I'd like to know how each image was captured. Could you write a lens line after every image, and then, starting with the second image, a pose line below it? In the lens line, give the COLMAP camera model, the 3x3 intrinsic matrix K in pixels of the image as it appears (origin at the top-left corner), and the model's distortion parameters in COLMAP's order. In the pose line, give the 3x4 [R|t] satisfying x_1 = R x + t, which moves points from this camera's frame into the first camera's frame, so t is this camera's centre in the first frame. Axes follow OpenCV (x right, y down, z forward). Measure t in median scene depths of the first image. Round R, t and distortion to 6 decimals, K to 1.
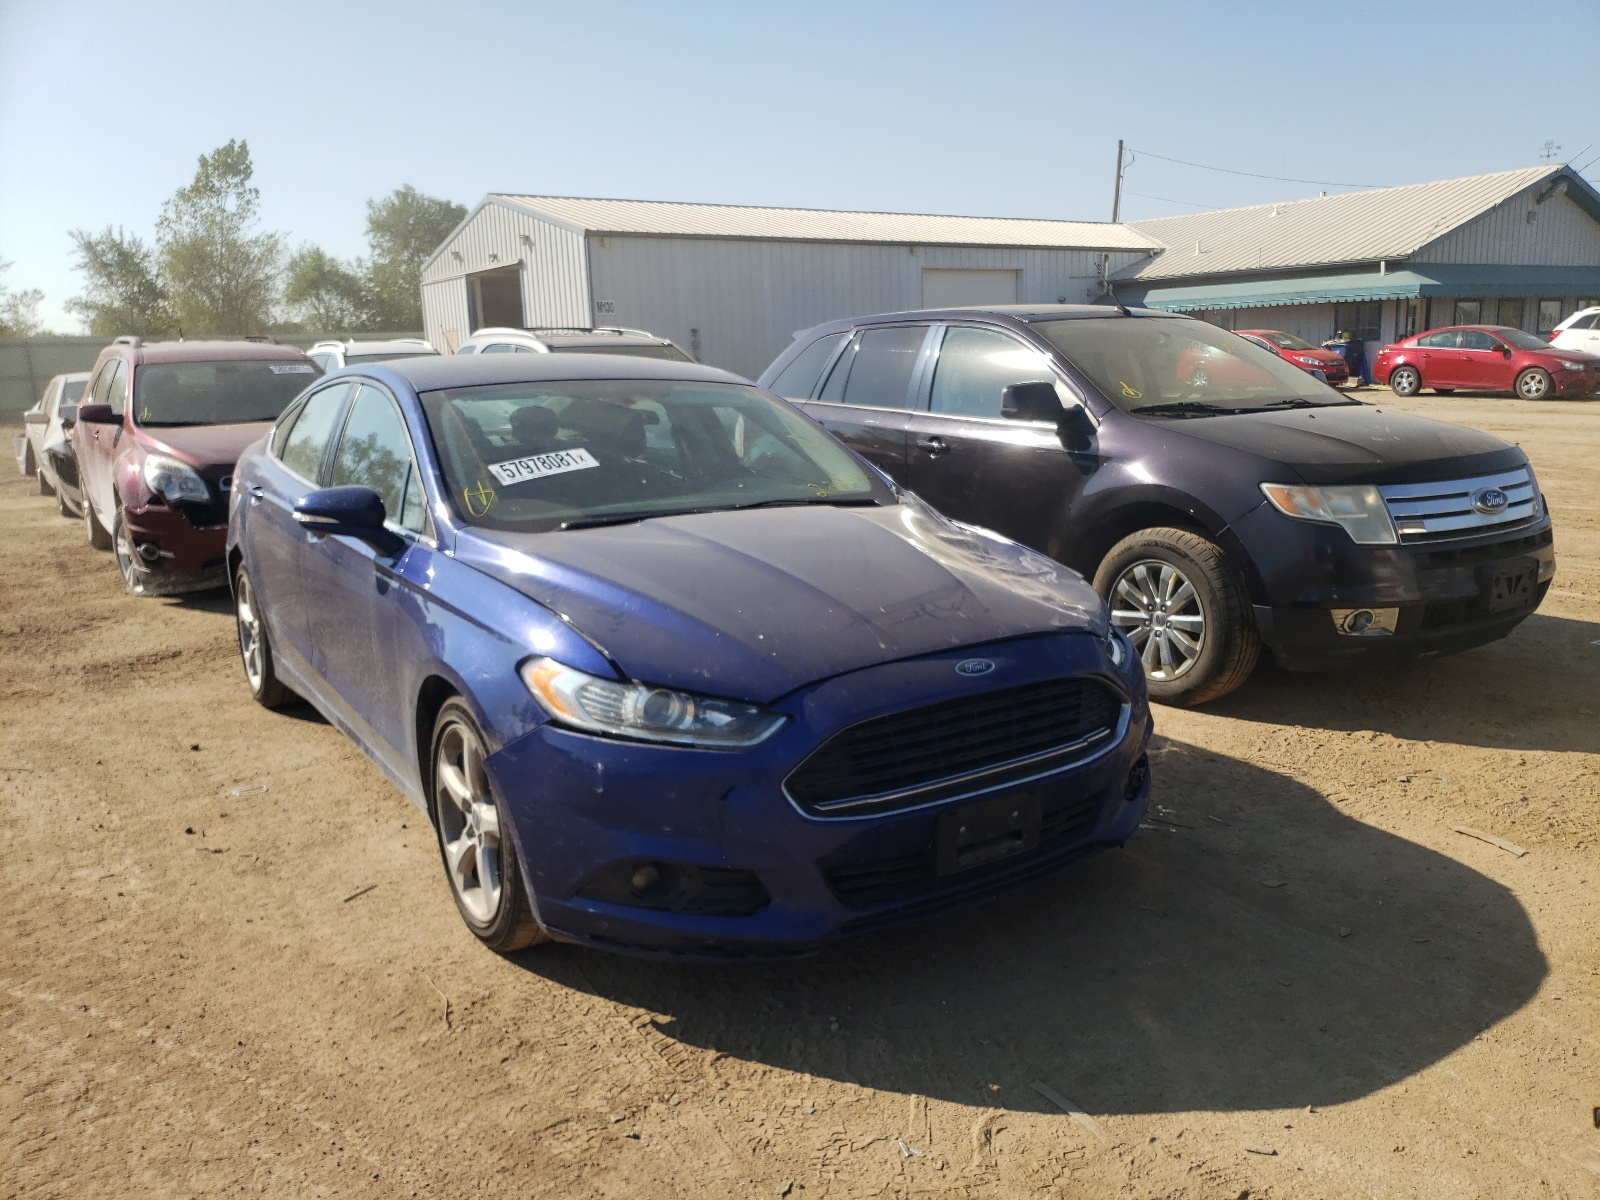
lens RADIAL K [[1259.4, 0, 771.1], [0, 1259.4, 600.4], [0, 0, 1]] dist [0.087953, -0.168079]
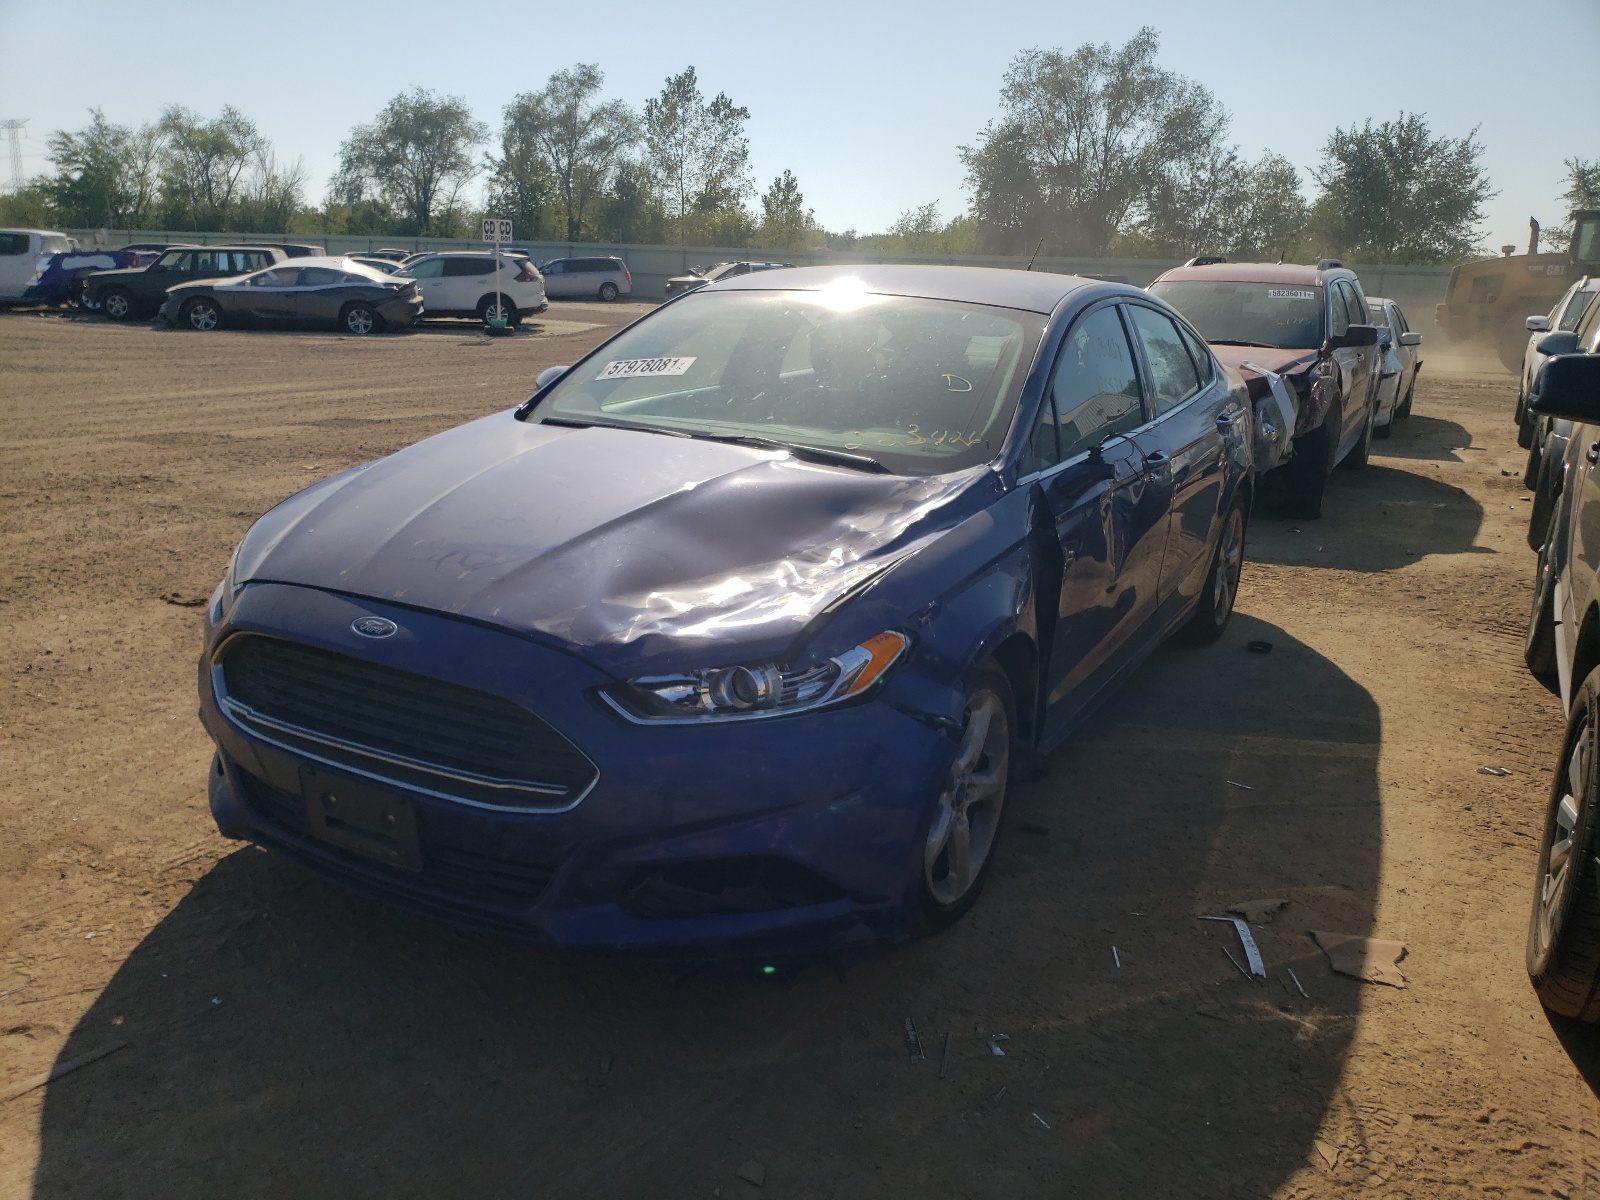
lens RADIAL K [[1259.4, 0, 771.1], [0, 1259.4, 600.4], [0, 0, 1]] dist [0.087953, -0.168079]
pose [[0.463467, 0.248105, -0.850672, 0.585926], [-0.204546, 0.964030, 0.169725, -0.092863], [0.862183, 0.095340, 0.497545, 0.464619]]
